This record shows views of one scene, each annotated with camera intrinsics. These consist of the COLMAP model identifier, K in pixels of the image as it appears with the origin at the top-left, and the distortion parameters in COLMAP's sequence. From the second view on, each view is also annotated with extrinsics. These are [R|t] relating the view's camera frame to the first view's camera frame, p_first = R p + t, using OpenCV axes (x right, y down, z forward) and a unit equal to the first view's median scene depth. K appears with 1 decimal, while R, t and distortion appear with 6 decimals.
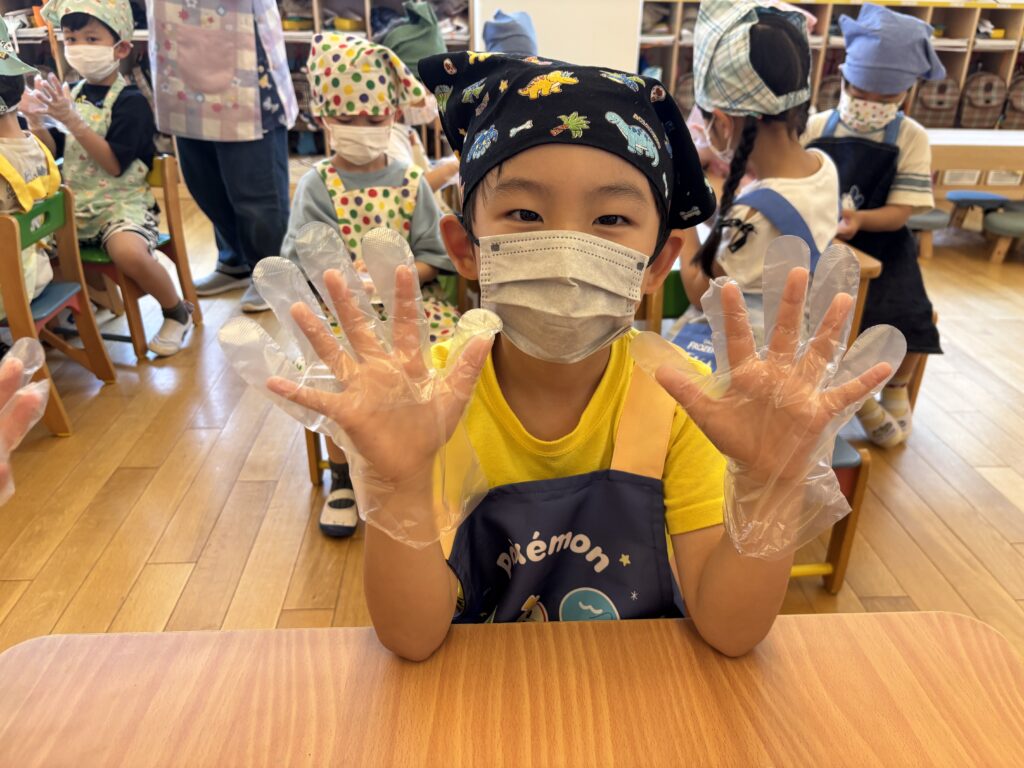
lens RADIAL K [[772.0, 0, 512.0], [0, 772.0, 384.0], [0, 0, 1]] dist [-0.000625, -0.004783]
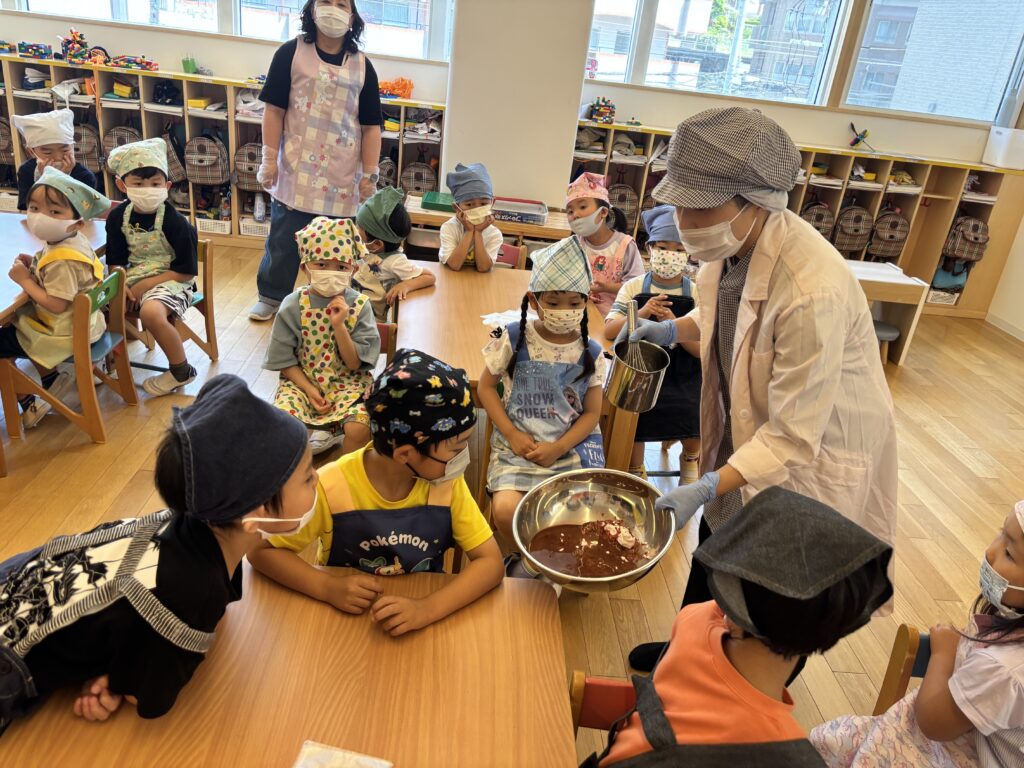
lens RADIAL K [[772.0, 0, 512.0], [0, 772.0, 384.0], [0, 0, 1]] dist [-0.000625, -0.004783]
pose [[0.994789, 0.096160, 0.033888, 0.053655], [-0.095195, 0.995036, -0.029016, -0.035682], [-0.036510, 0.025639, 0.999004, -0.224348]]
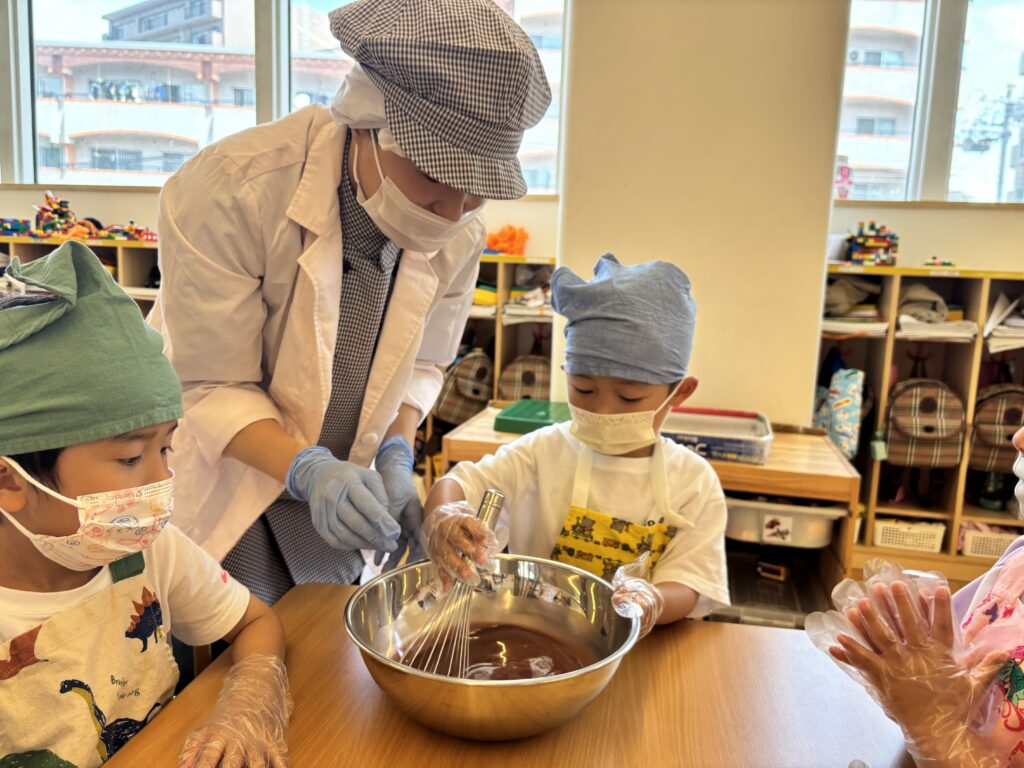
lens RADIAL K [[772.0, 0, 512.0], [0, 772.0, 384.0], [0, 0, 1]] dist [-0.000625, -0.004783]
pose [[0.960880, 0.064481, -0.269356, 0.089164], [-0.143130, 0.948201, -0.283600, -0.183083], [0.237117, 0.311058, 0.920336, 0.363881]]
